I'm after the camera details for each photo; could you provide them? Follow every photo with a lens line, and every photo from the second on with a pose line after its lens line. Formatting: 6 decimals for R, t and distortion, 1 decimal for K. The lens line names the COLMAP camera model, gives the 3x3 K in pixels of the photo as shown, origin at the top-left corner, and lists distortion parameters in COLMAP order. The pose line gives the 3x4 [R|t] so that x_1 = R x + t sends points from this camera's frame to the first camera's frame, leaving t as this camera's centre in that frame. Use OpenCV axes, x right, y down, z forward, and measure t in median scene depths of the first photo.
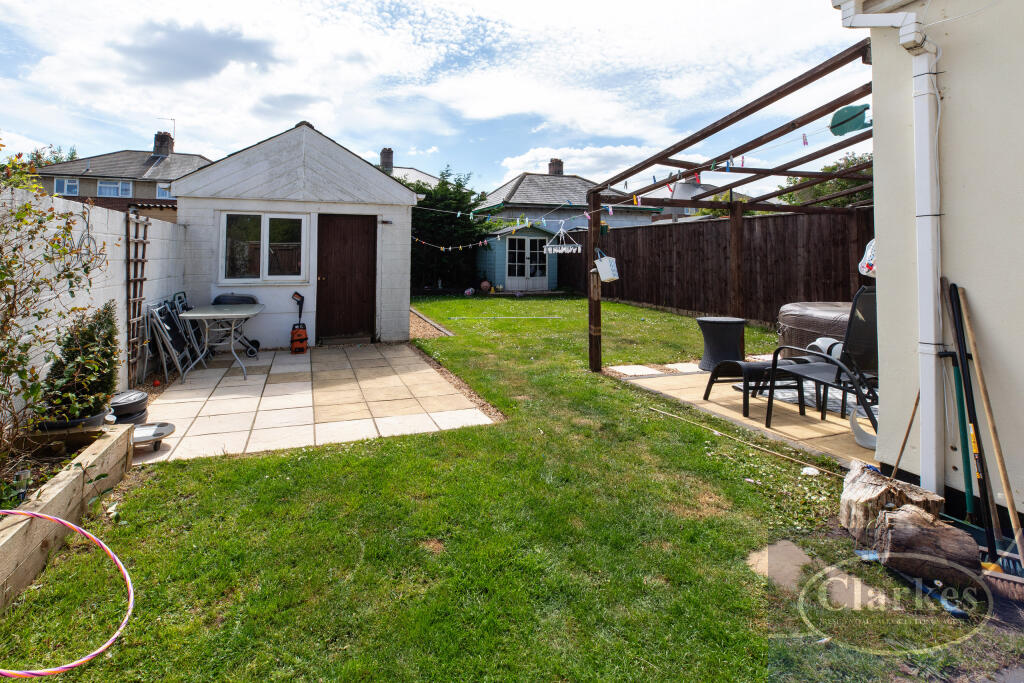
lens RADIAL K [[540.9, 0, 518.5], [0, 540.9, 345.9], [0, 0, 1]] dist [0.004676, 0.001140]
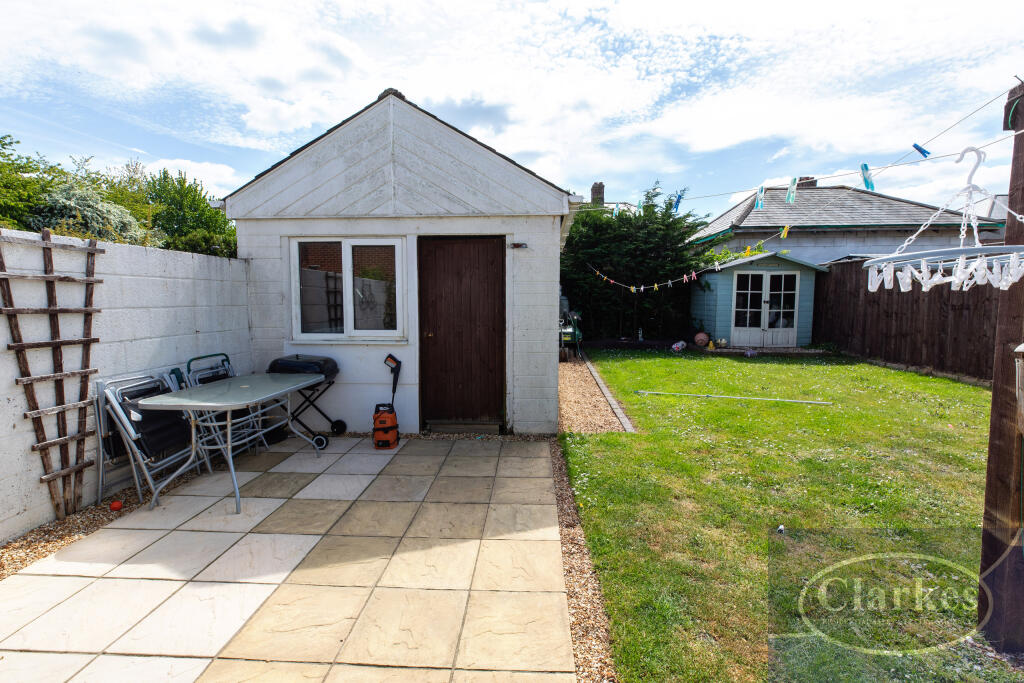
lens RADIAL K [[540.9, 0, 518.5], [0, 540.9, 345.9], [0, 0, 1]] dist [0.004676, 0.001140]
pose [[0.919923, 0.028254, -0.391081, -0.000910], [-0.058974, 0.996024, -0.066765, -0.018419], [0.387640, 0.084482, 0.917932, 0.110306]]
